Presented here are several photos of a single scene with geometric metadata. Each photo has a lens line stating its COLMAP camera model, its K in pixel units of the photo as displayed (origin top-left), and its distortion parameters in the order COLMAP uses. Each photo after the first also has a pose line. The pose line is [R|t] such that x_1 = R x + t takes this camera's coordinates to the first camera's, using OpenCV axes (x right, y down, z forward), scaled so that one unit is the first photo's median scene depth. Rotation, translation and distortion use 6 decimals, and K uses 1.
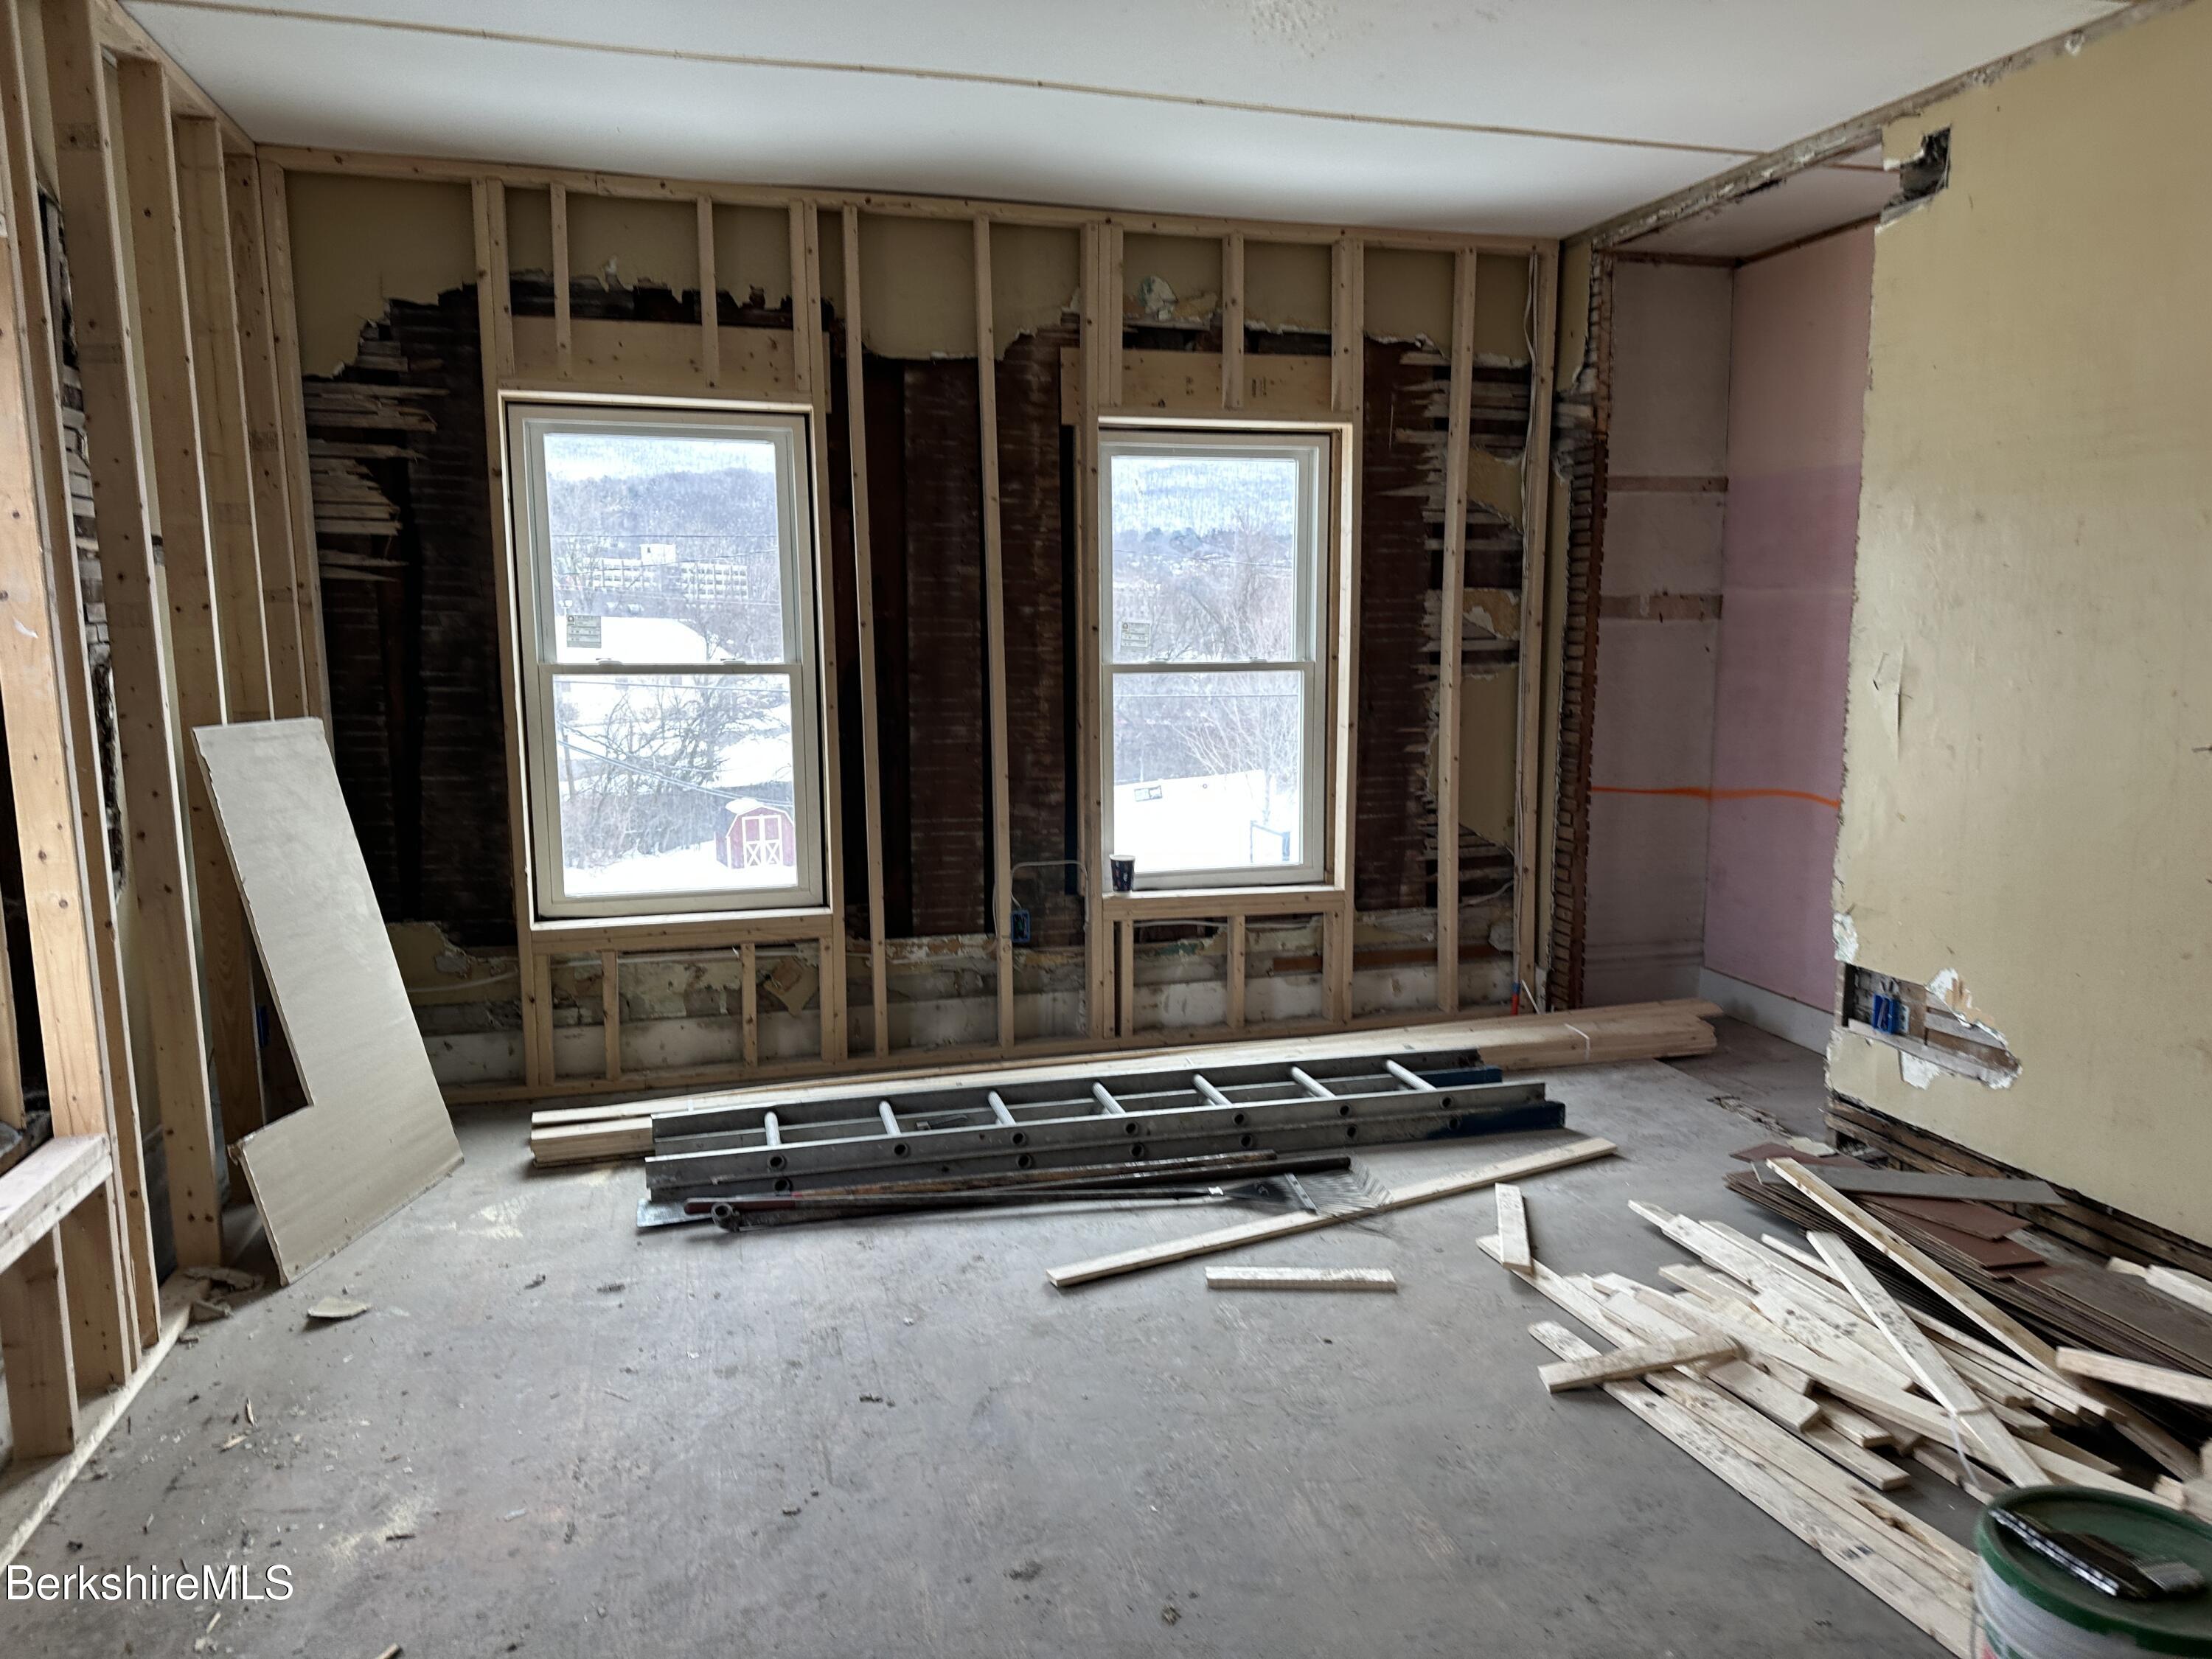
lens RADIAL K [[1527.7, 0, 1108.7], [0, 1527.7, 833.1], [0, 0, 1]] dist [0.060638, 0.000237]
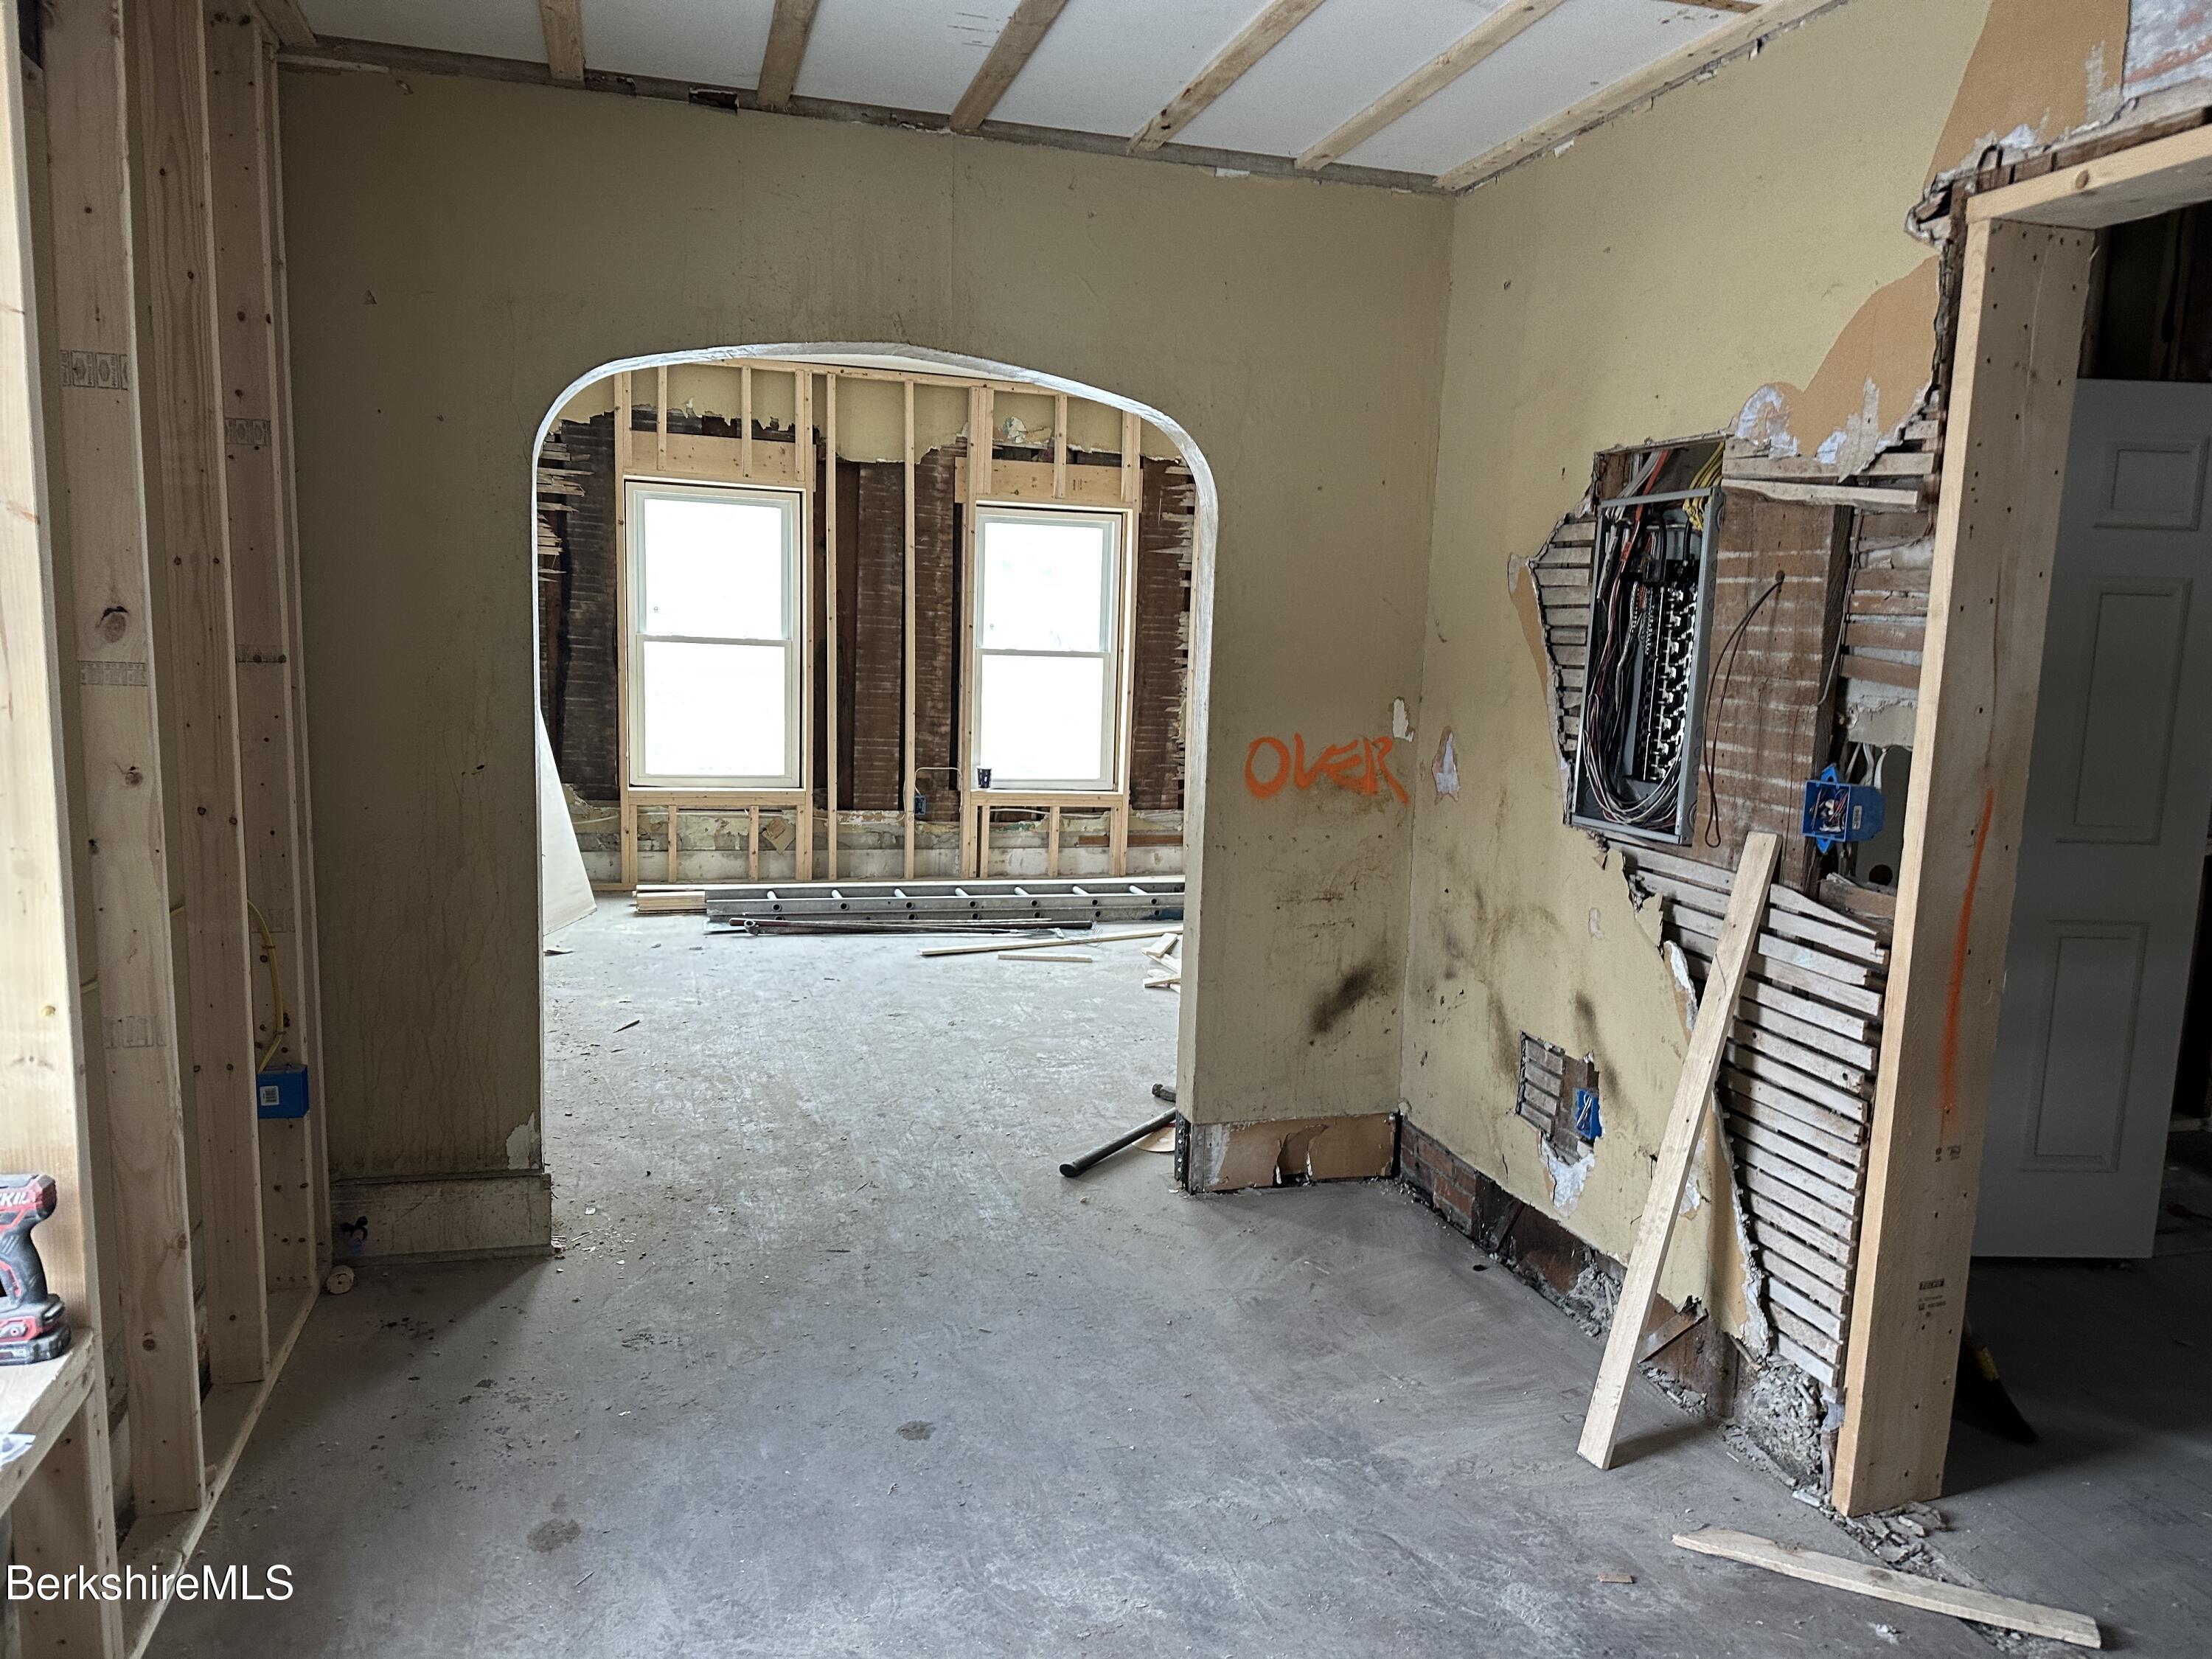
lens RADIAL K [[1527.7, 0, 1108.6], [0, 1527.7, 834.3], [0, 0, 1]] dist [0.060638, 0.000237]
pose [[0.998638, 0.034375, 0.039255, 0.082751], [-0.034305, 0.999408, -0.002460, 0.090208], [-0.039316, 0.001110, 0.999226, -0.663012]]
